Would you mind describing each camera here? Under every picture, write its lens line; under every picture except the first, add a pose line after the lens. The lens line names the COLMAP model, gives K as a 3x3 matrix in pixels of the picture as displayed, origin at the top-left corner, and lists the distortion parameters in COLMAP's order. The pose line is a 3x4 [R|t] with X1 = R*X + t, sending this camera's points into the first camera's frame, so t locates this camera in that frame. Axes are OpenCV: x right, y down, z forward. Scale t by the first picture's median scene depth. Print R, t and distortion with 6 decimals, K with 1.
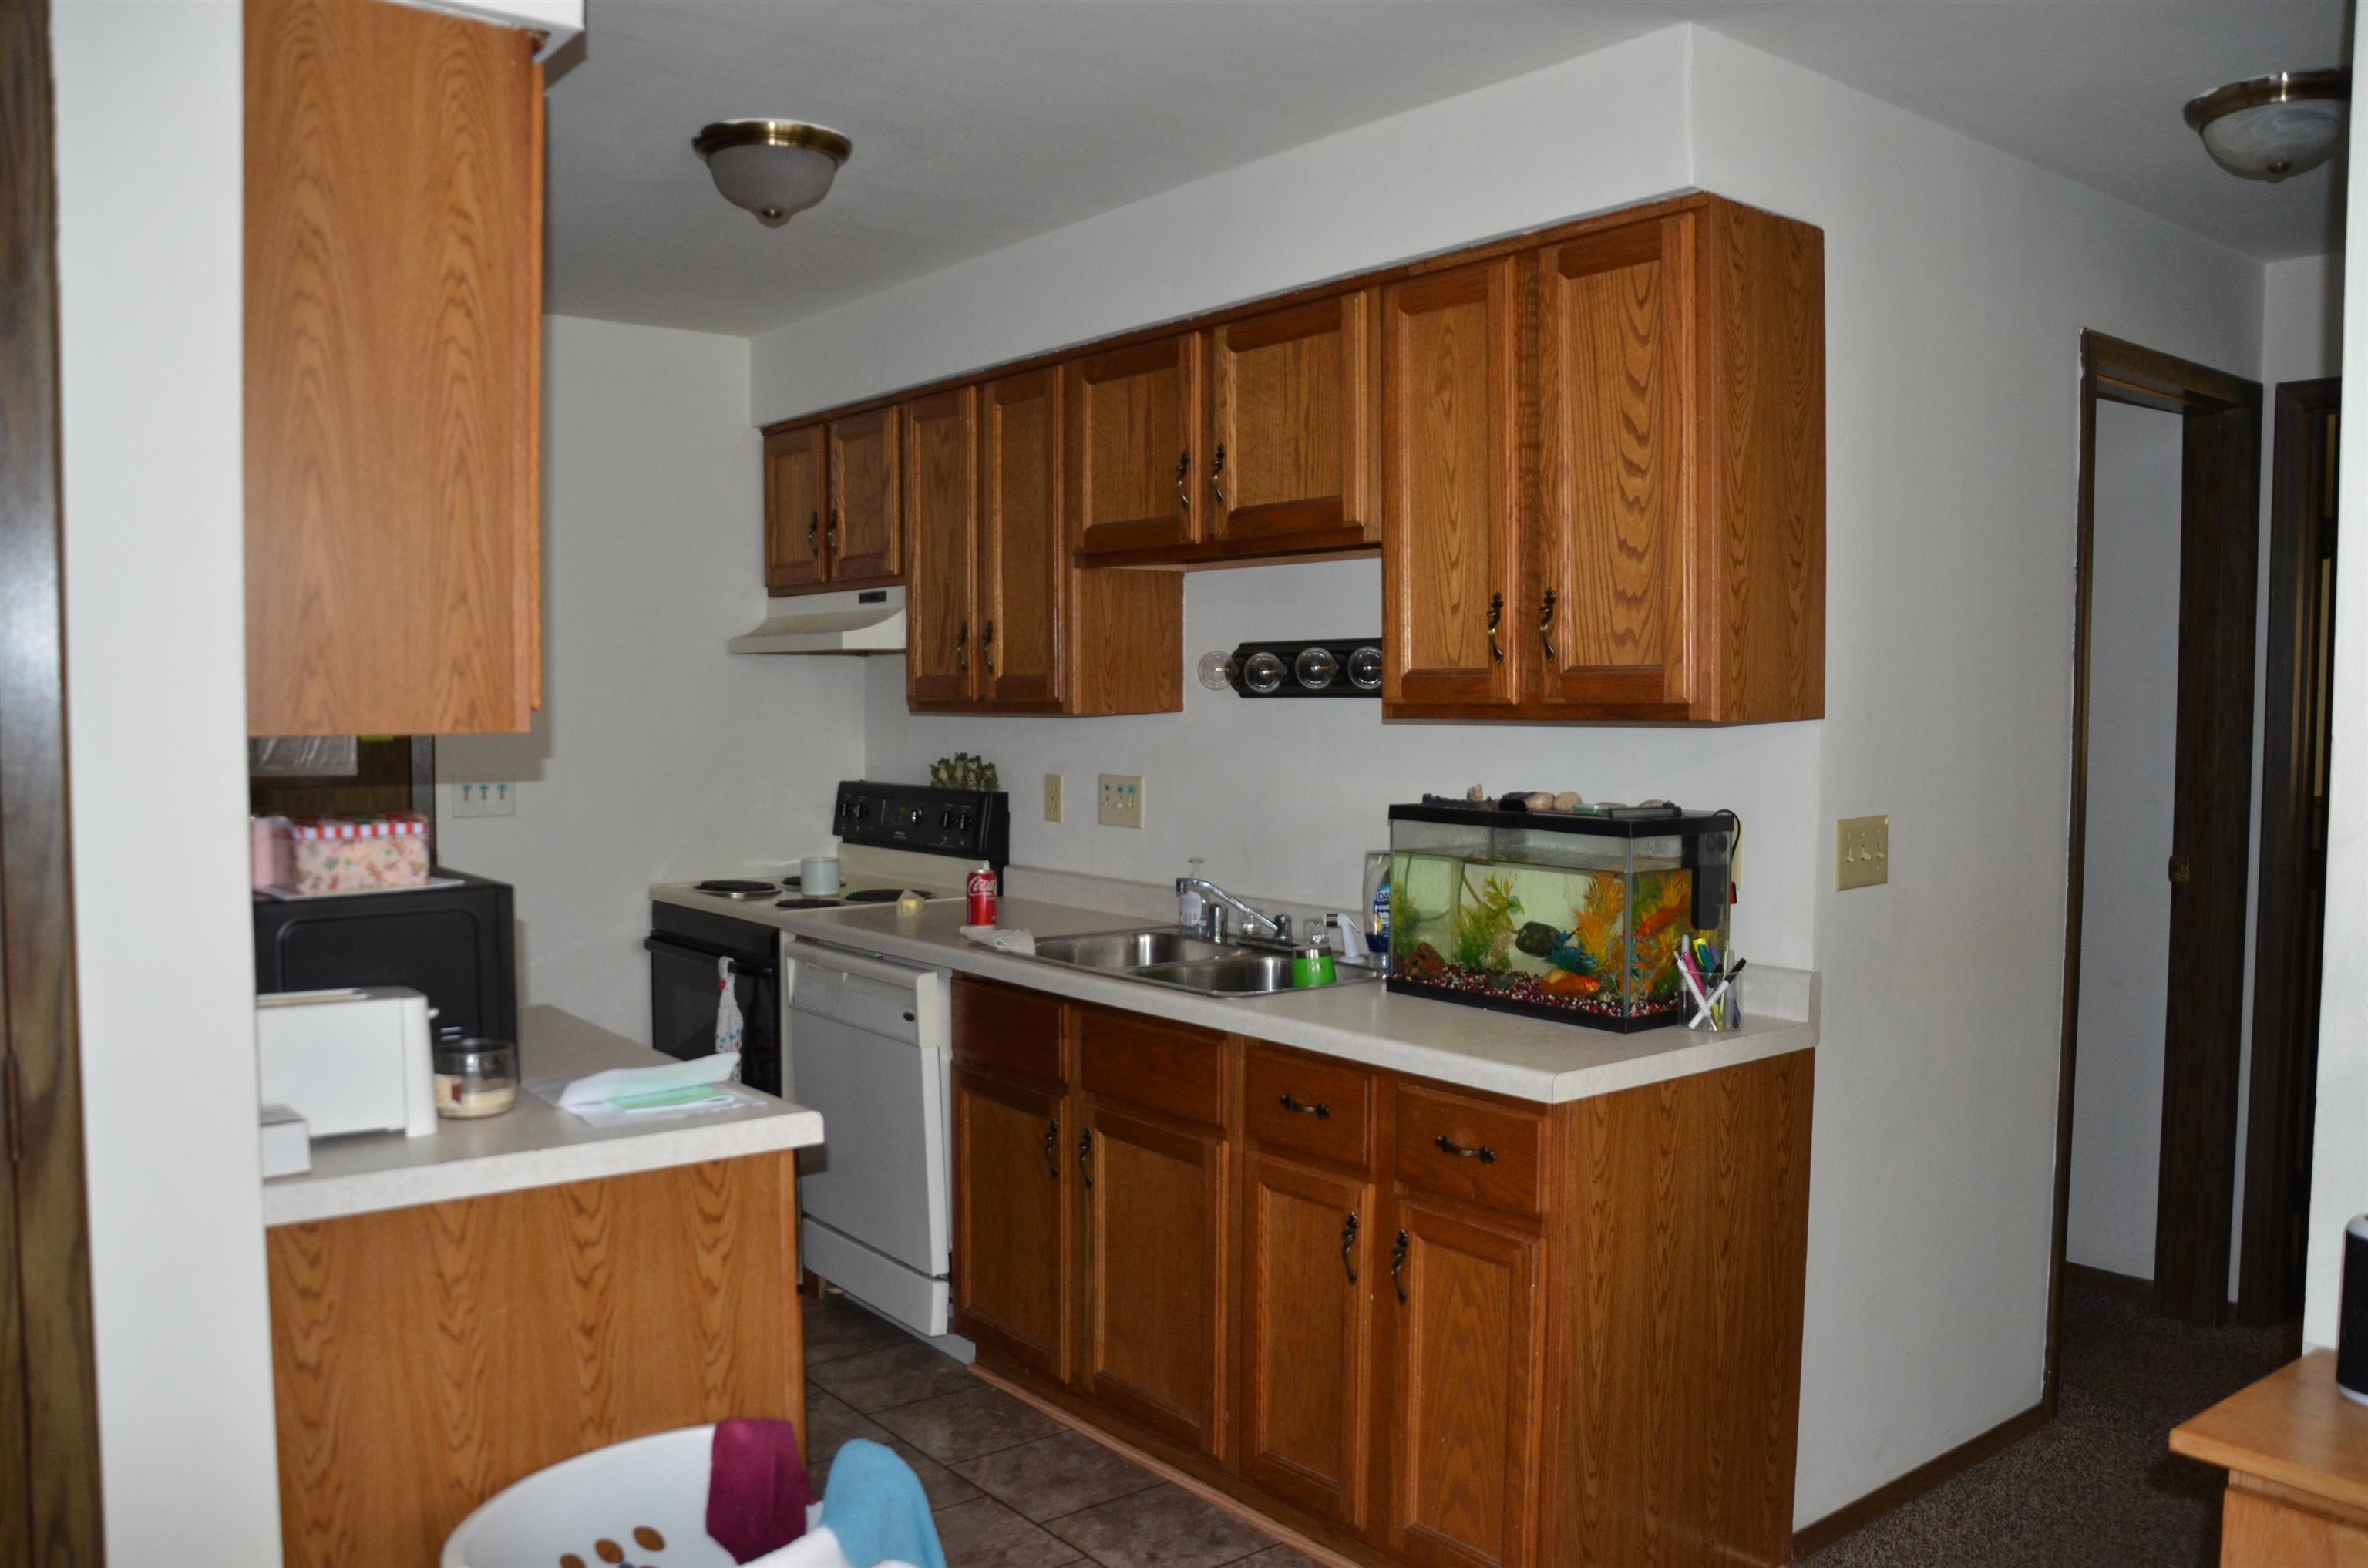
lens RADIAL K [[1854.4, 0, 1176.4], [0, 1854.4, 780.0], [0, 0, 1]] dist [-0.140920, 0.098515]
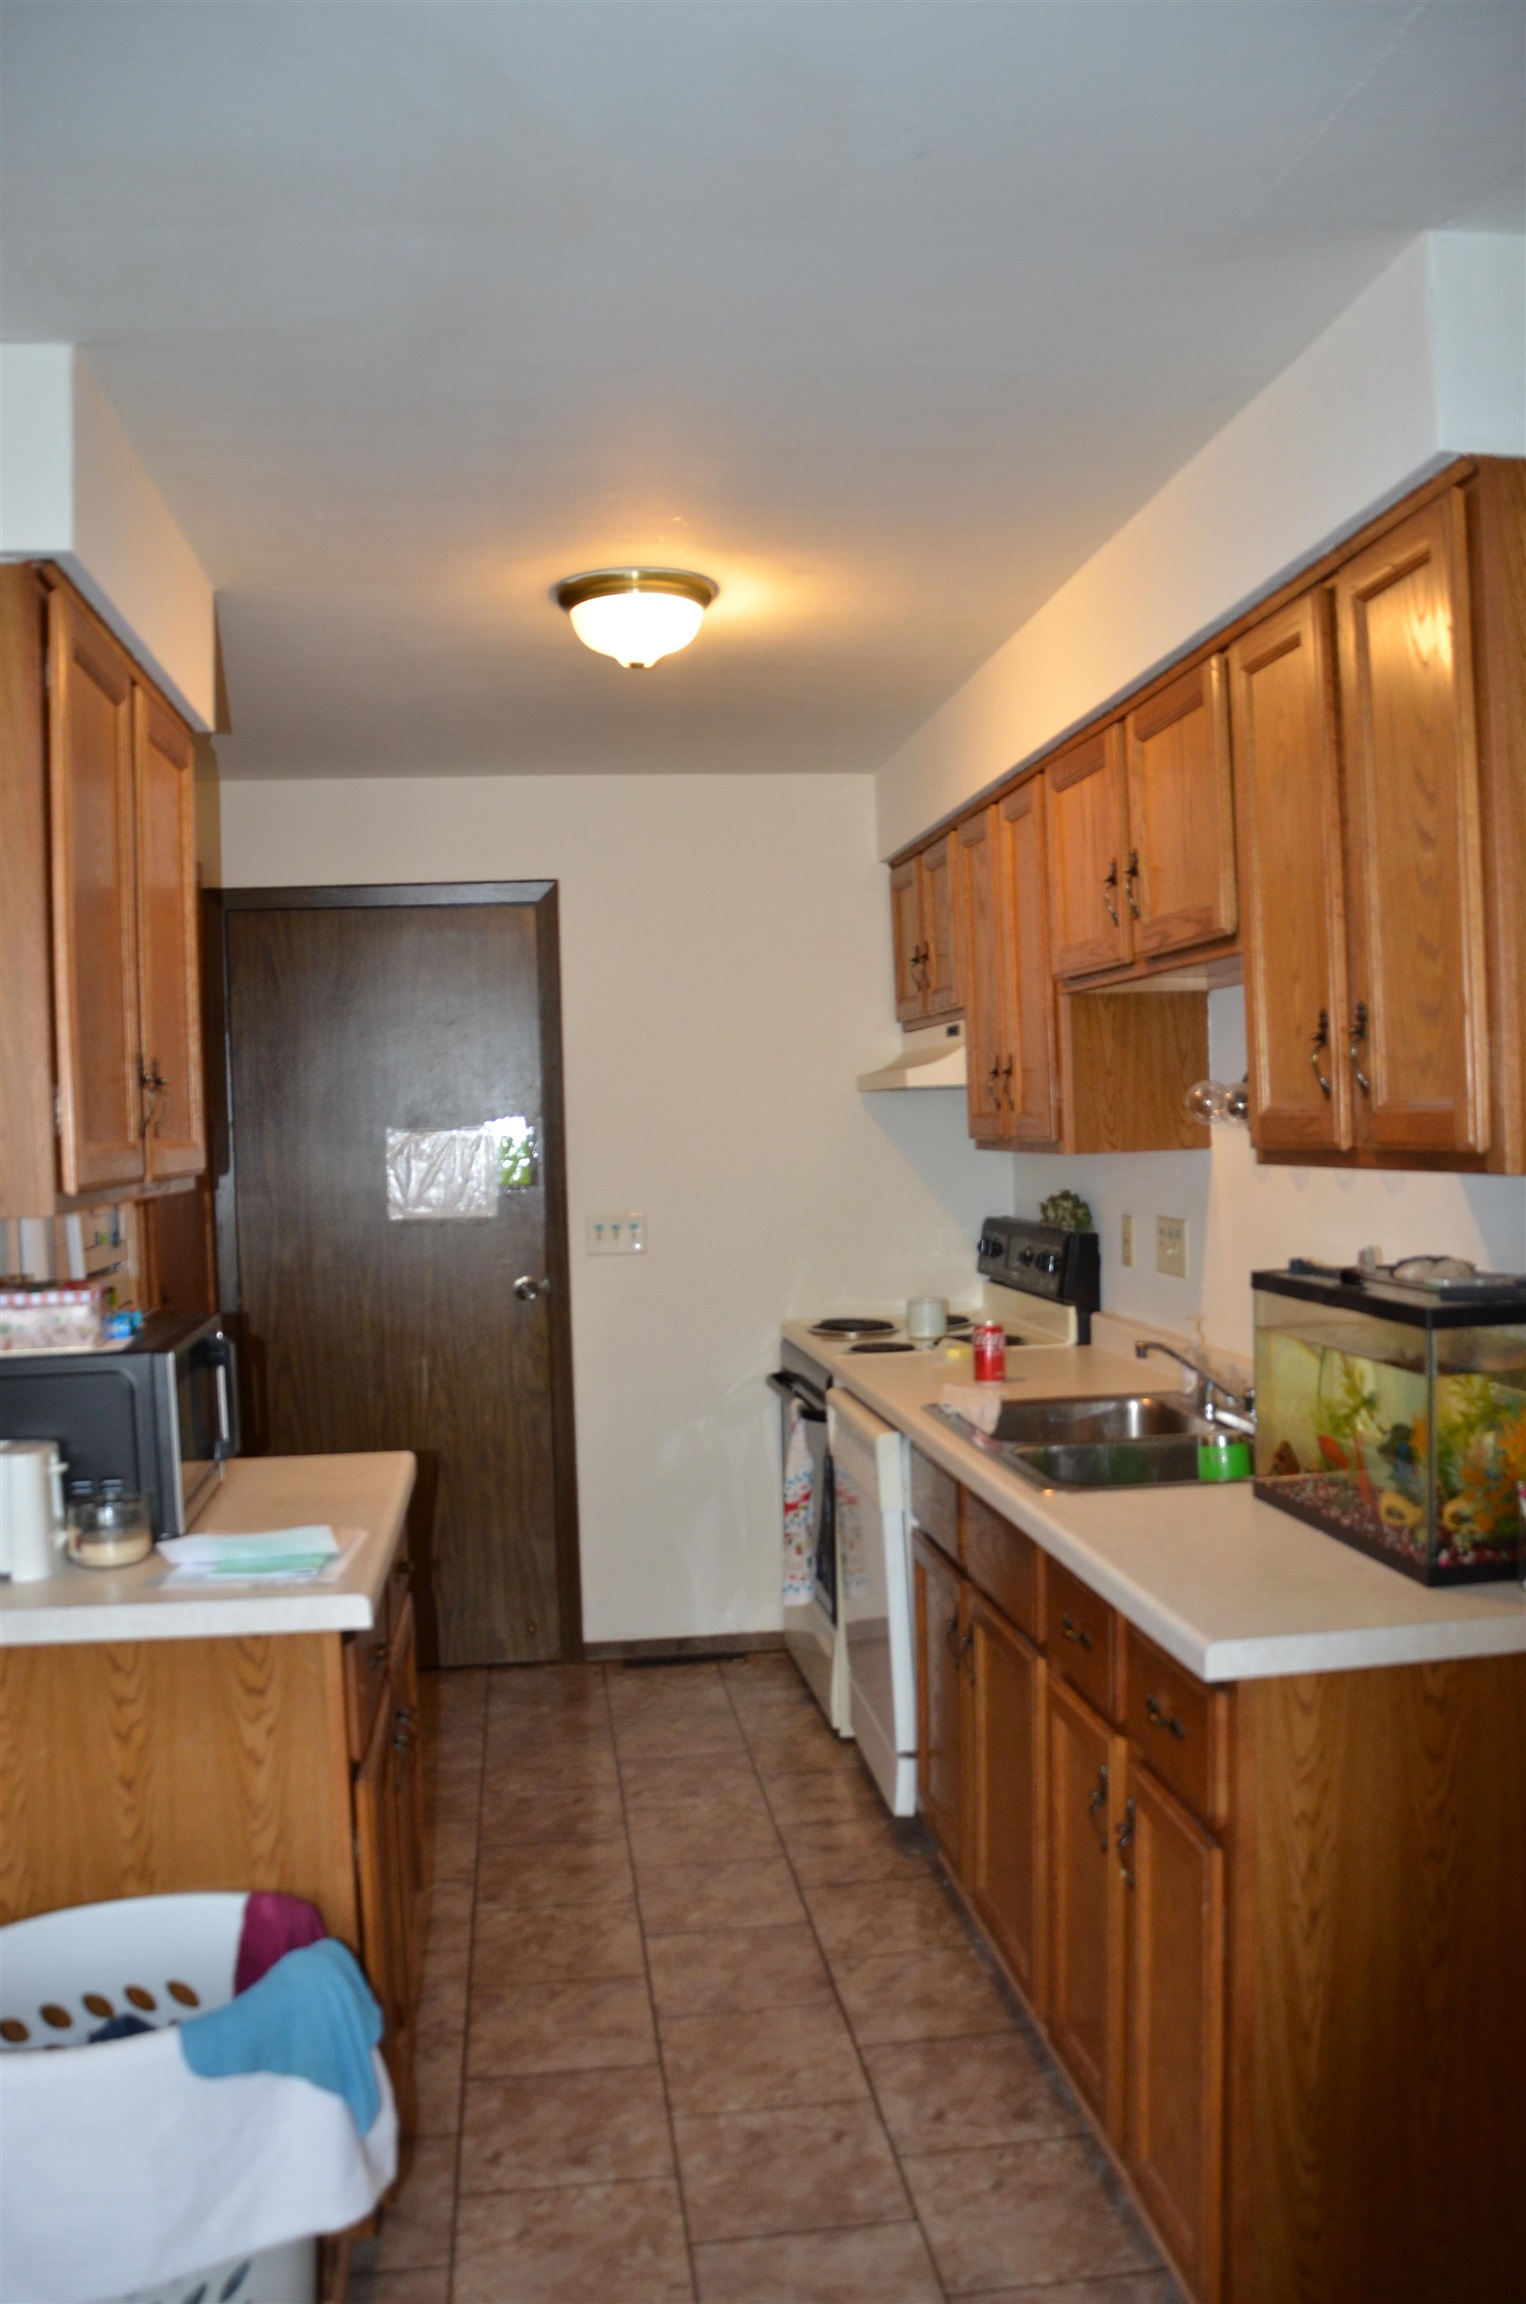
lens RADIAL K [[1804.2, 0, 763.1], [0, 1804.2, 1163.1], [0, 0, 1]] dist [-0.140920, 0.098515]
pose [[0.855630, -0.014310, -0.517391, 0.396588], [0.007958, 0.999863, -0.014495, -0.028799], [0.517527, 0.008285, 0.855626, 0.242924]]
